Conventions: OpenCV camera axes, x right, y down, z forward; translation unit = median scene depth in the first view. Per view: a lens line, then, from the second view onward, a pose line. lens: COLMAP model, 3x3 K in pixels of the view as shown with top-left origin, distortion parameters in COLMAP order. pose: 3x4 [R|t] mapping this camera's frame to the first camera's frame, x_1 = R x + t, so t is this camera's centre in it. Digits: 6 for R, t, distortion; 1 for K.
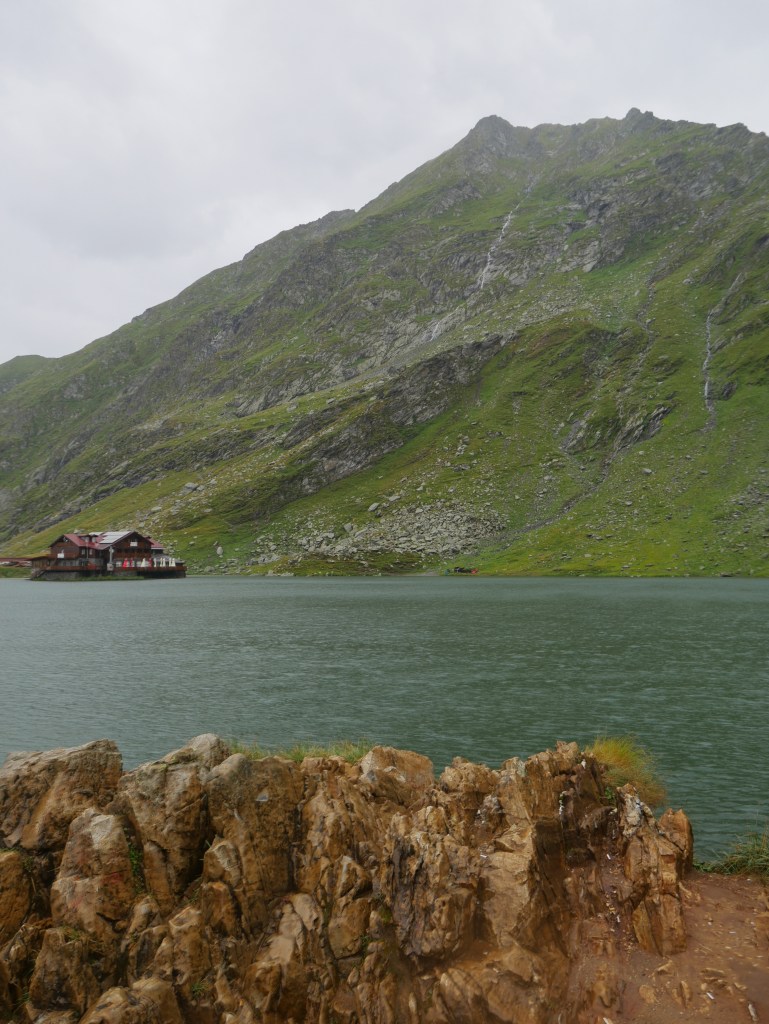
lens RADIAL K [[913.2, 0, 384.5], [0, 913.2, 512.0], [0, 0, 1]] dist [-0.016057, 0.000148]
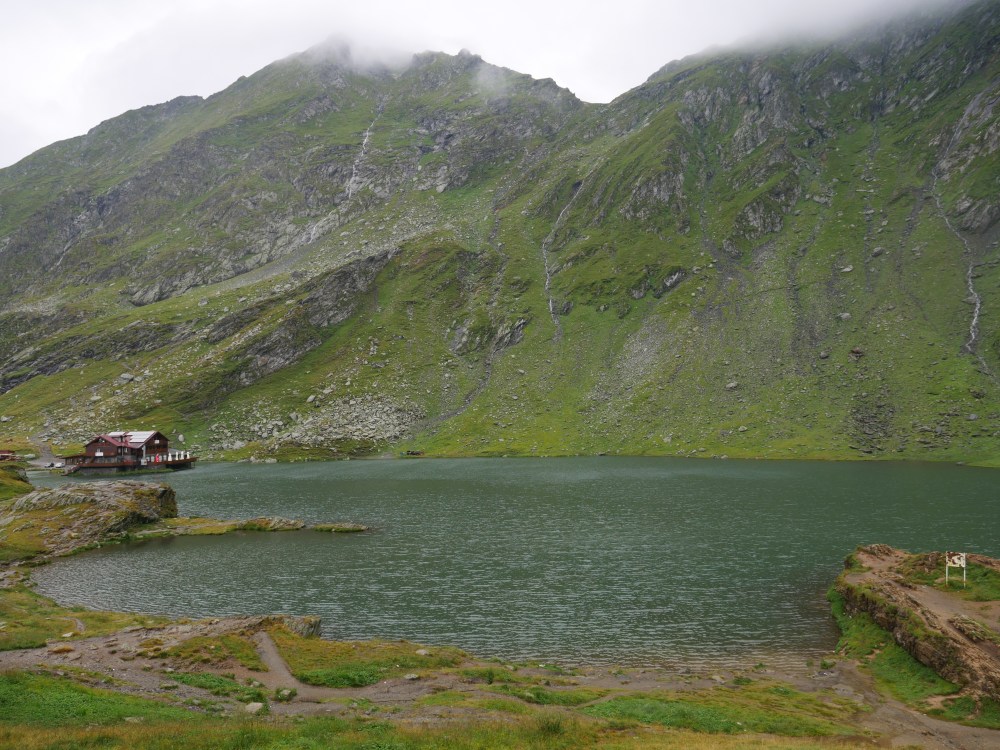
lens RADIAL K [[891.8, 0, 500.0], [0, 891.8, 375.0], [0, 0, 1]] dist [-0.016057, 0.000148]
pose [[0.926902, -0.001895, 0.375298, -0.183645], [-0.003970, 0.999882, 0.014855, -0.045508], [-0.375282, -0.015259, 0.926785, -0.167762]]
